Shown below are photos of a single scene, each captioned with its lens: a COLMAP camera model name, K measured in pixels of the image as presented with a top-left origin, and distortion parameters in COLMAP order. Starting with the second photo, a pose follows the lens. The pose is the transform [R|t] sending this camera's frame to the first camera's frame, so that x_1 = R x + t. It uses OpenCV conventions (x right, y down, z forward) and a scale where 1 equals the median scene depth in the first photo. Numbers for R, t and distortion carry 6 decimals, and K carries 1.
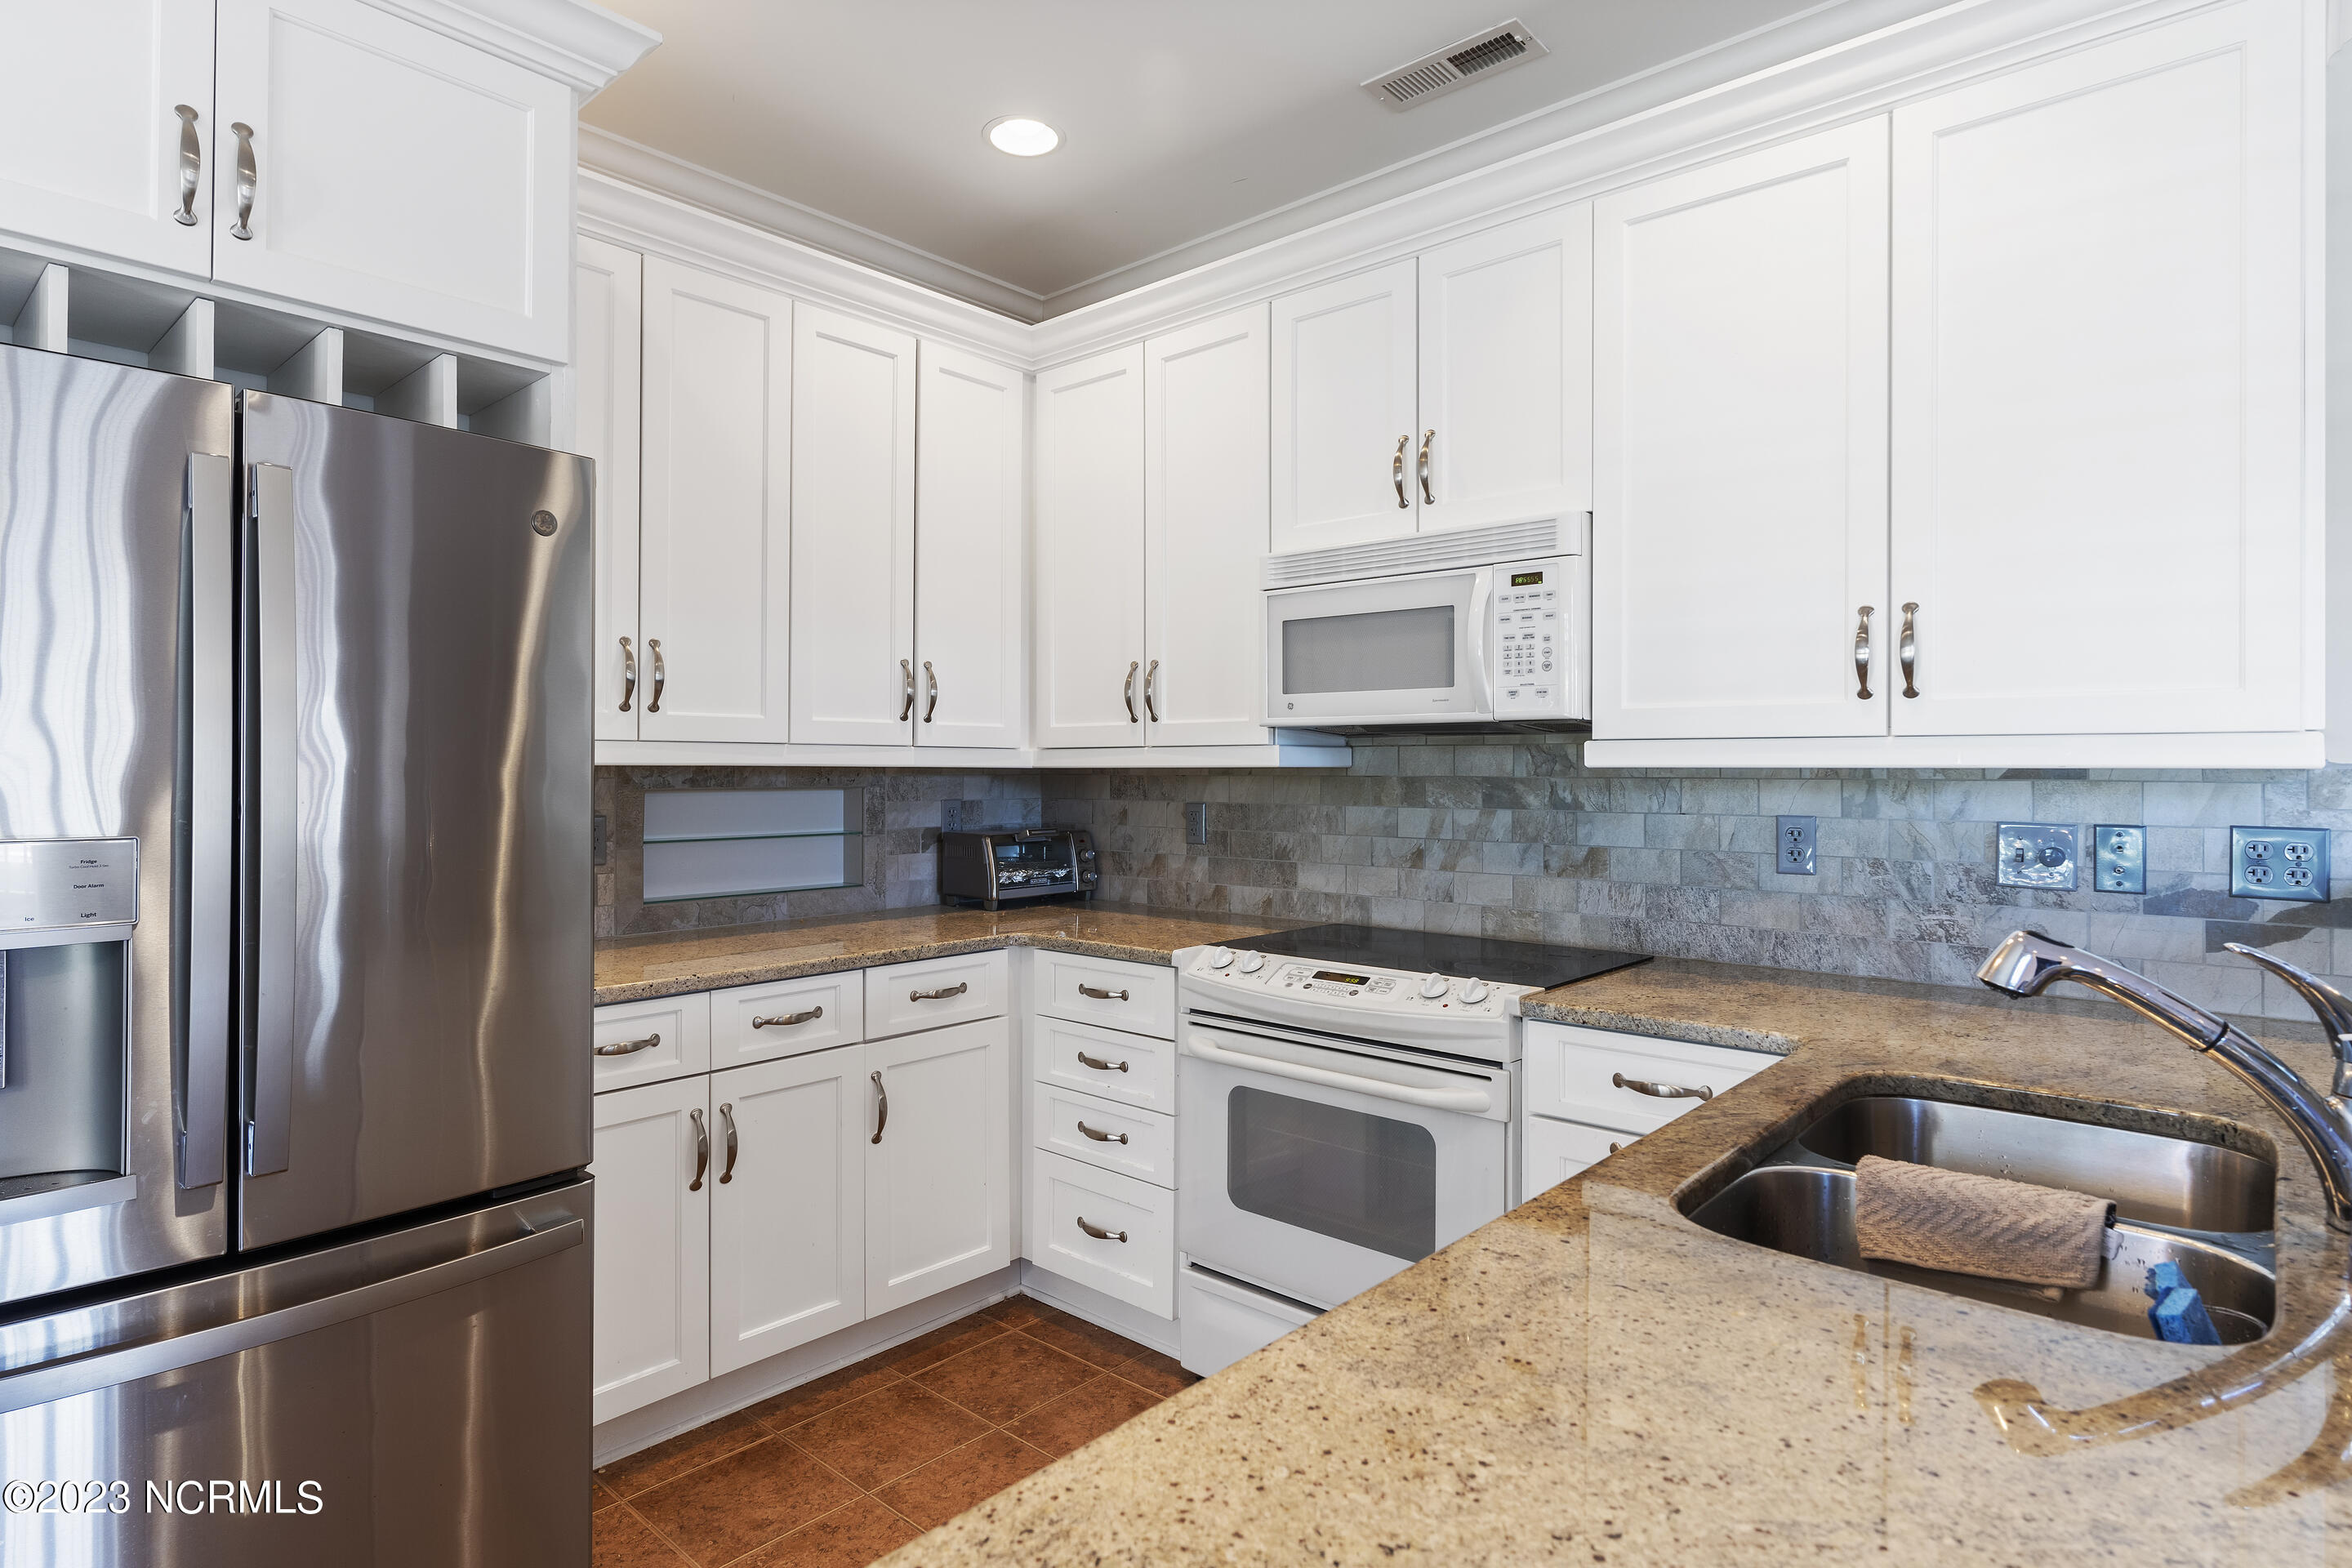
lens RADIAL K [[1246.4, 0, 1172.6], [0, 1246.4, 760.4], [0, 0, 1]] dist [-0.004531, -0.000293]
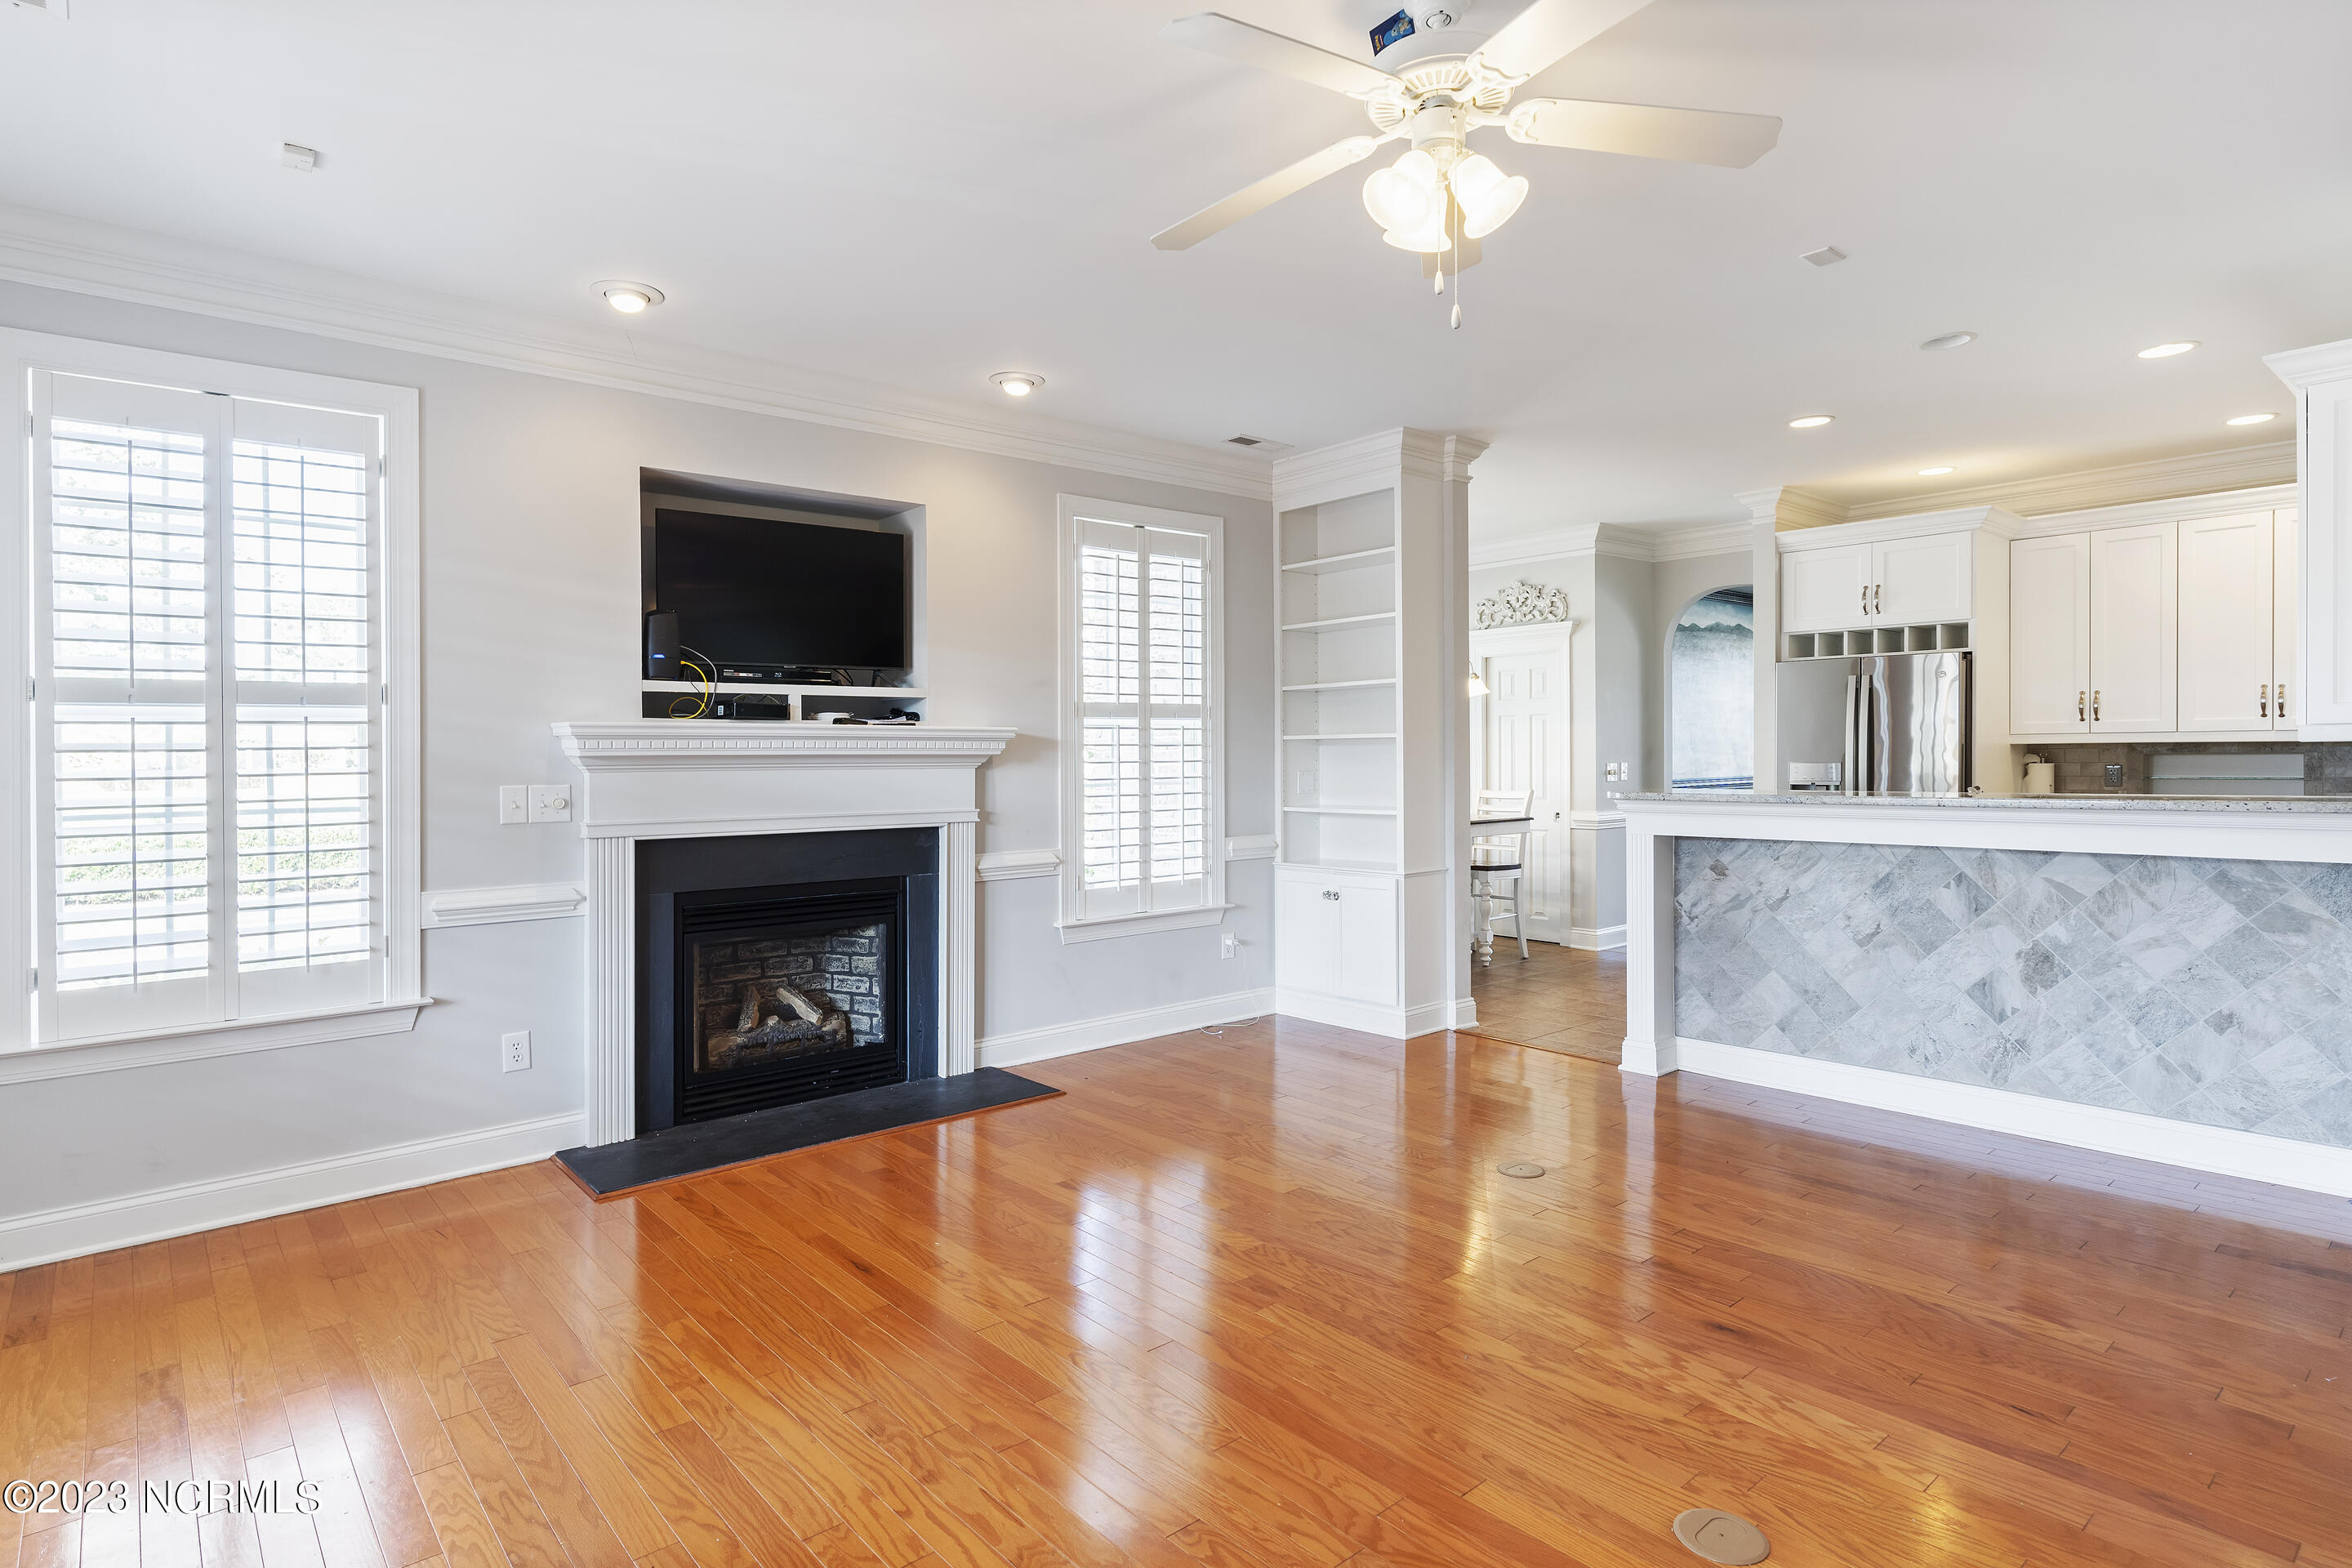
lens RADIAL K [[1246.4, 0, 1150.1], [0, 1246.4, 746.3], [0, 0, 1]] dist [-0.004531, -0.000293]
pose [[-0.146119, -0.004017, -0.989259, 2.248736], [0.016003, 0.999851, -0.006424, -0.003262], [0.989138, -0.016770, -0.146033, -0.469357]]
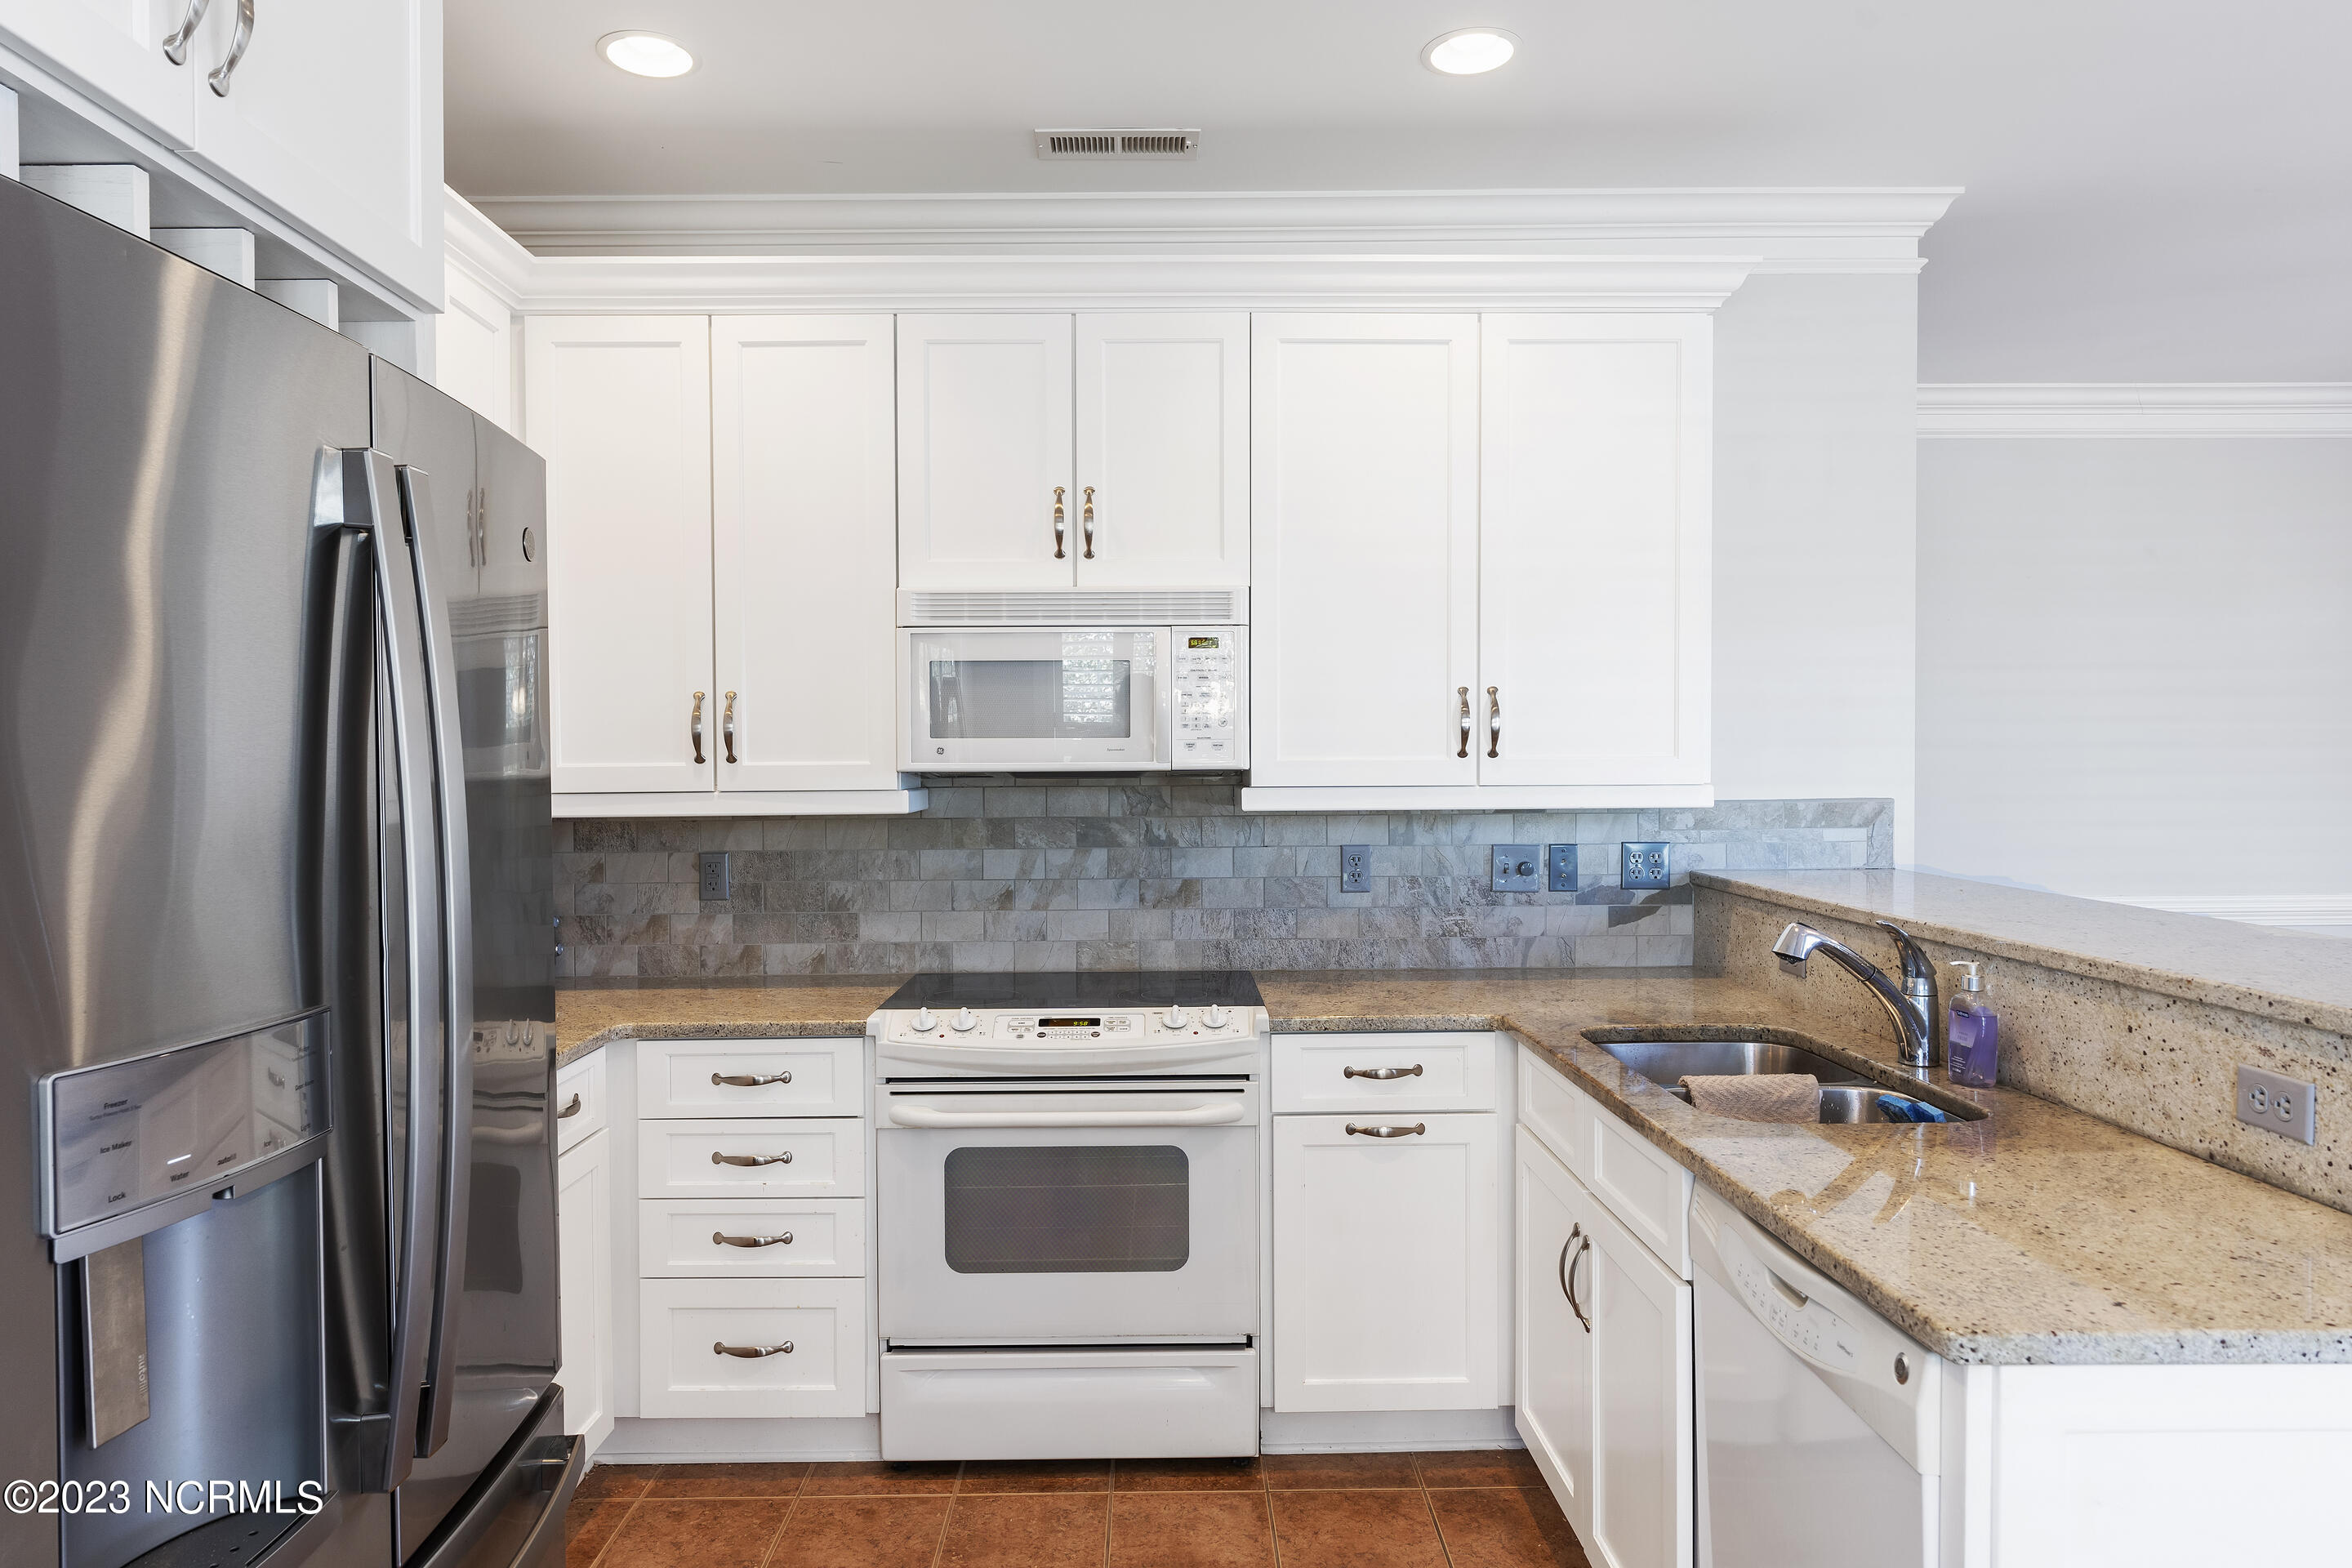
lens RADIAL K [[1483.6, 0, 1169.1], [0, 1483.6, 793.7], [0, 0, 1]] dist [-0.006381, 0.002292]
pose [[0.733854, -0.021481, 0.678967, -0.583713], [0.004283, 0.999626, 0.026997, -0.043164], [-0.679294, -0.016904, 0.733672, 0.046124]]
